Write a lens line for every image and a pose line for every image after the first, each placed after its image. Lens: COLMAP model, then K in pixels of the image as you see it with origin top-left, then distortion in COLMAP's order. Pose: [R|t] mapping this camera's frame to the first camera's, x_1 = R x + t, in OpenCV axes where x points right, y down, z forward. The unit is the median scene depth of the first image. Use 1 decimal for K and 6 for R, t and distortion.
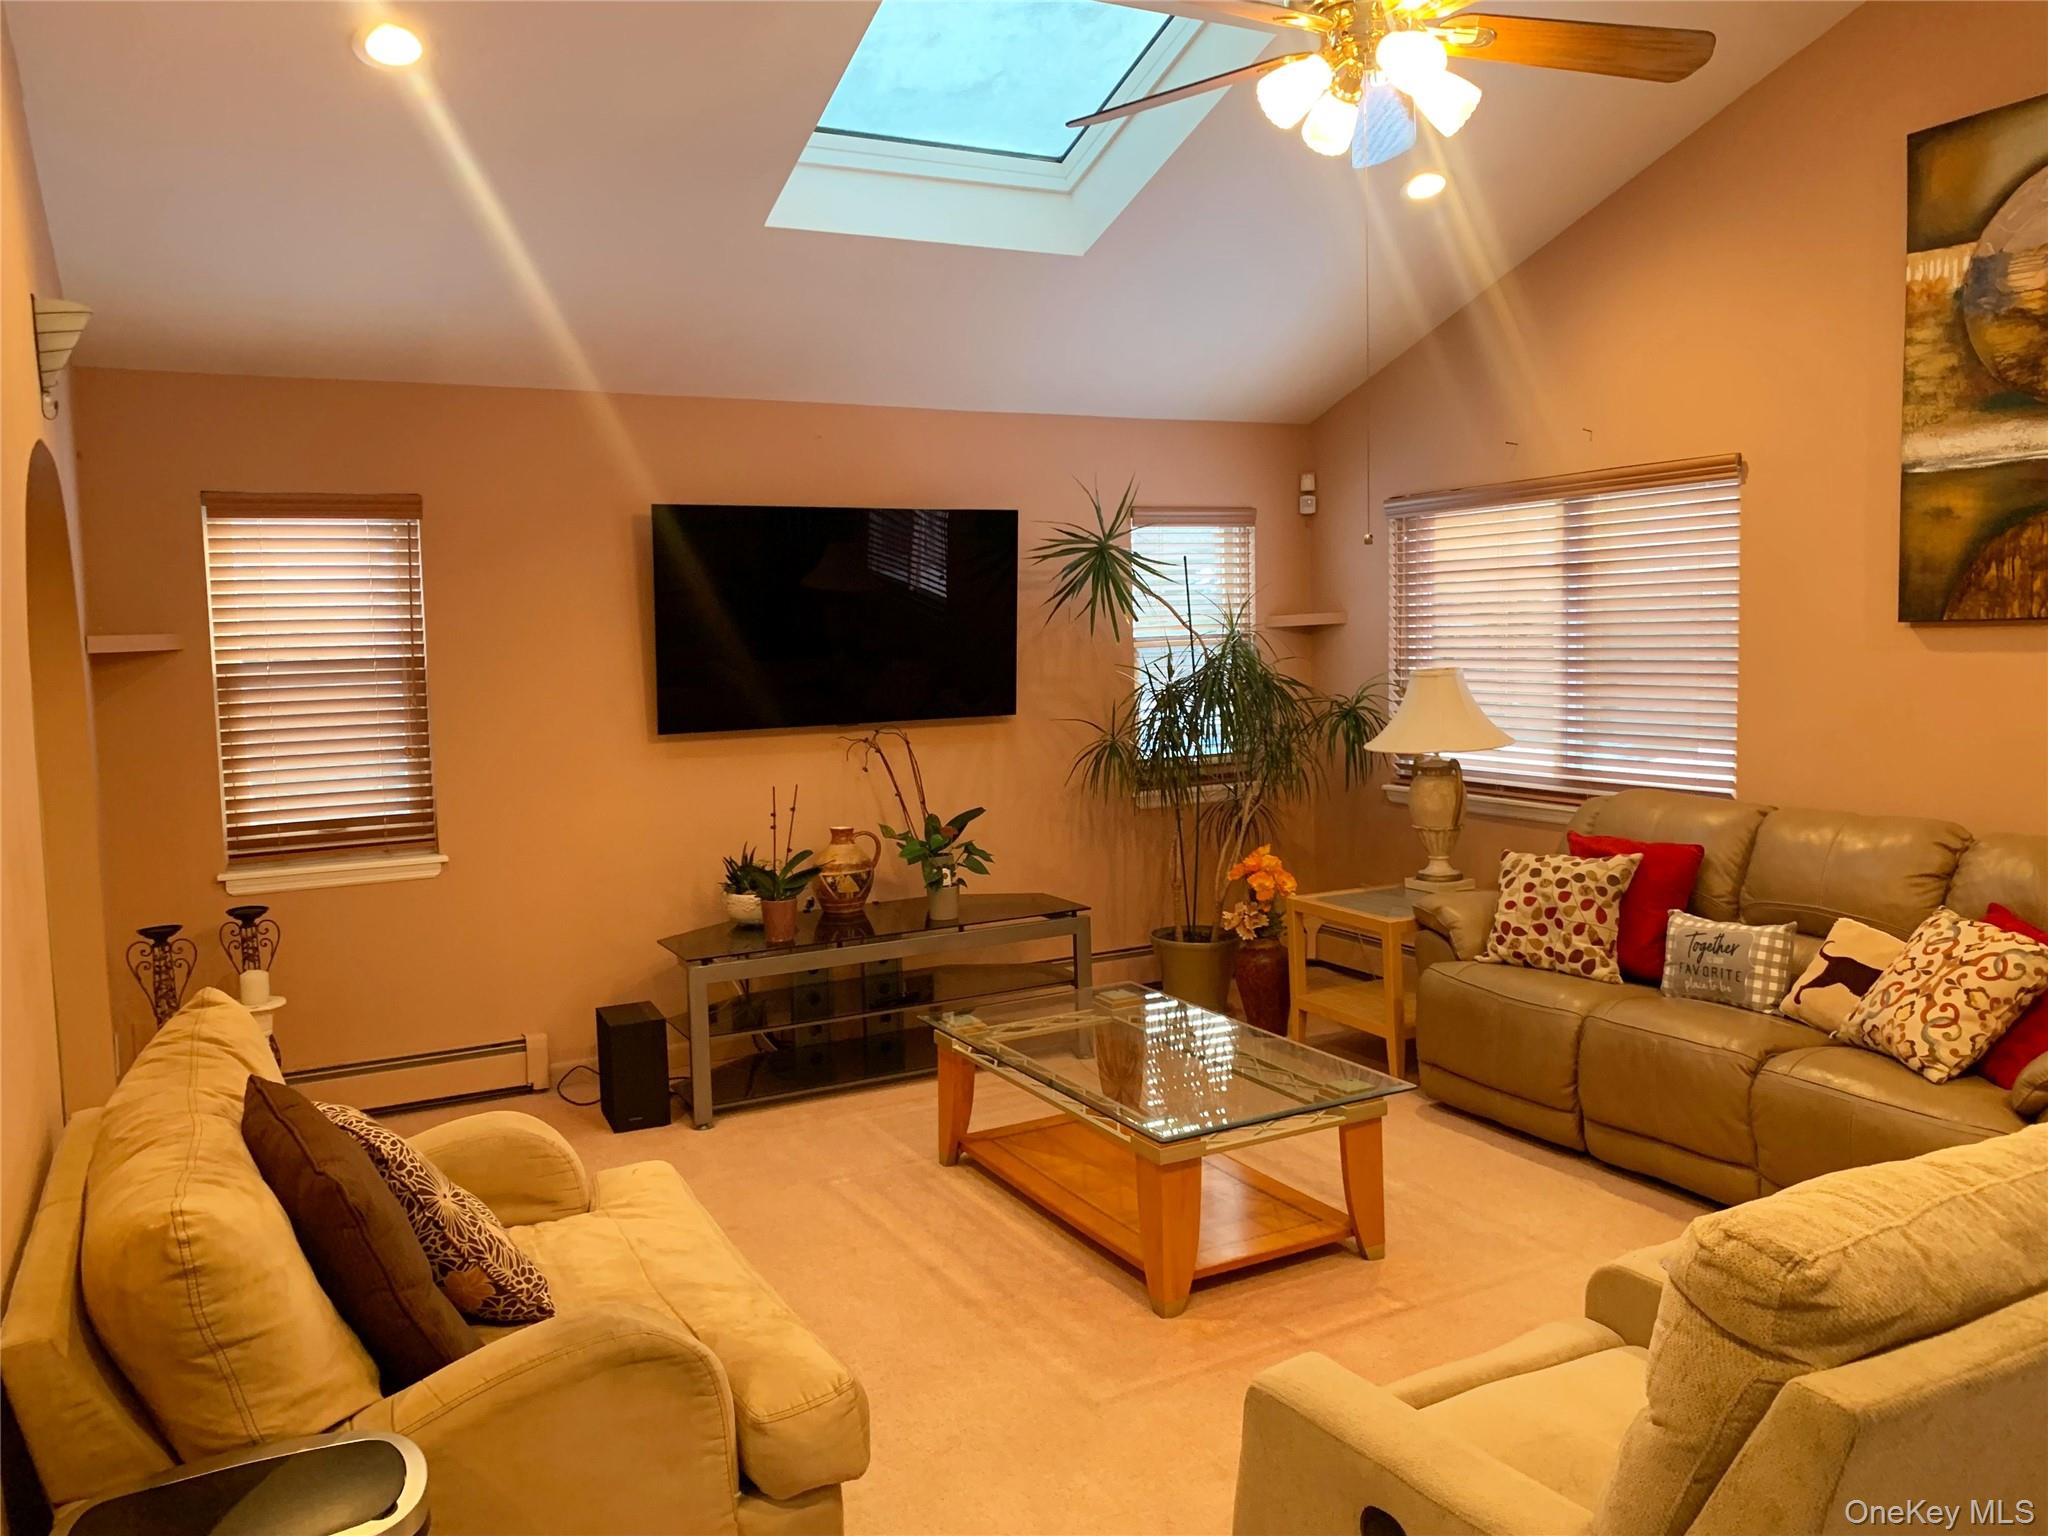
lens RADIAL K [[1549.1, 0, 1060.4], [0, 1549.1, 770.7], [0, 0, 1]] dist [0.120211, -0.220808]
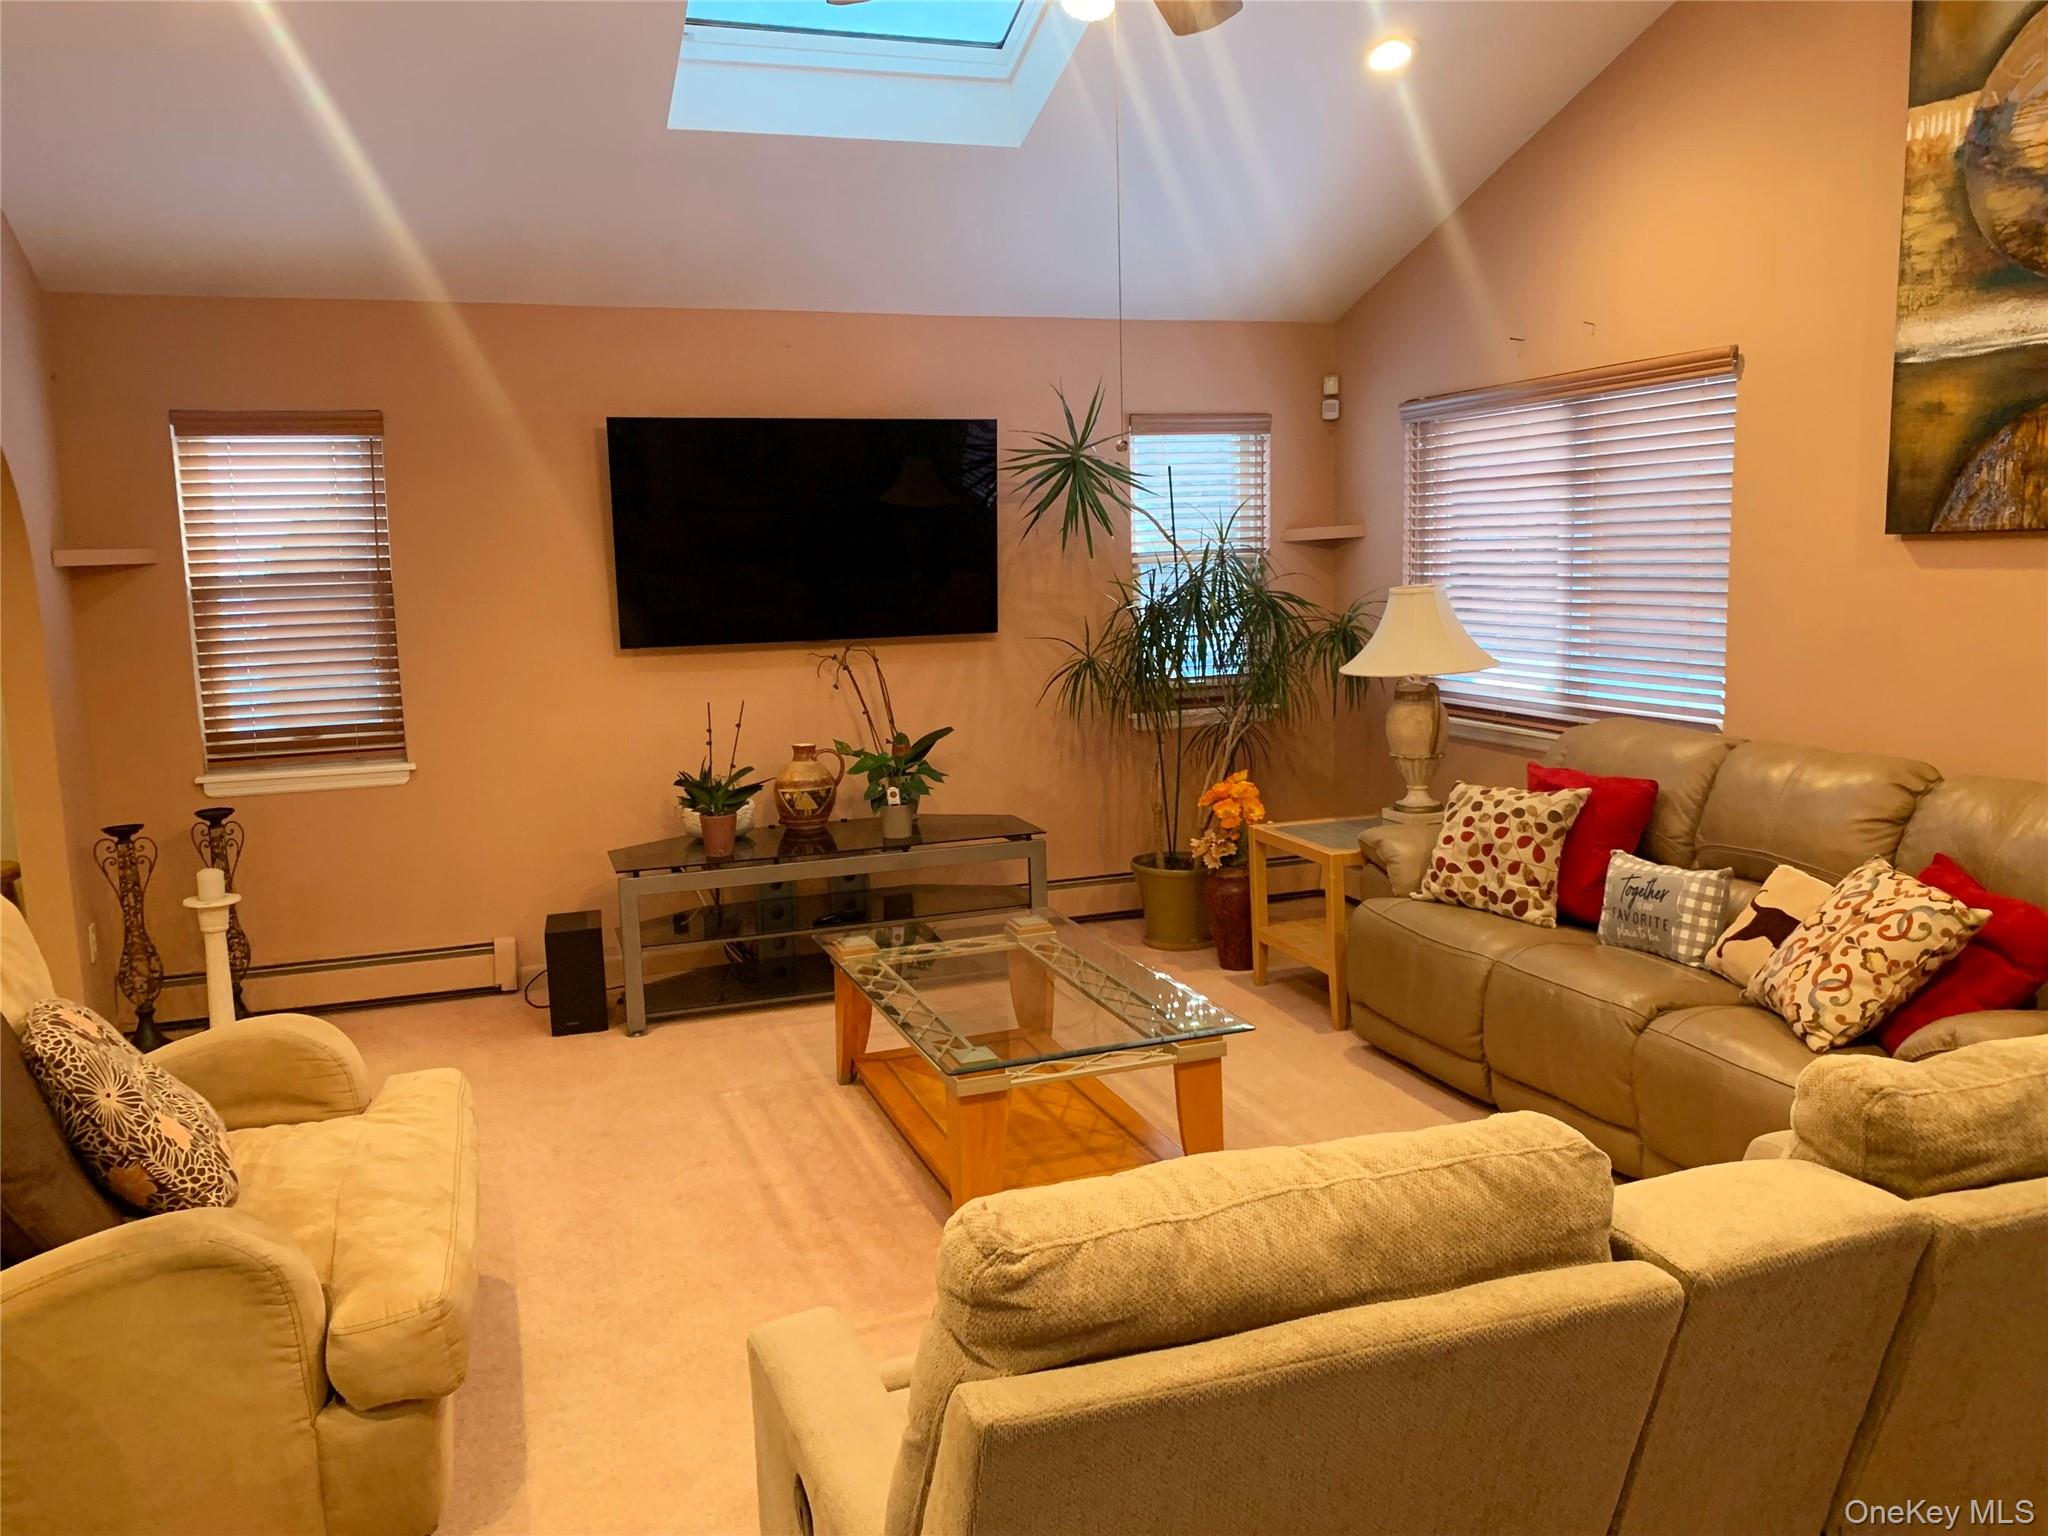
lens RADIAL K [[1556.7, 0, 984.3], [0, 1556.7, 777.6], [0, 0, 1]] dist [0.087077, -0.120544]
pose [[0.988760, 0.021500, -0.147961, 0.153061], [-0.012931, 0.998196, 0.058635, -0.002885], [0.148954, -0.056063, 0.987254, 0.034258]]
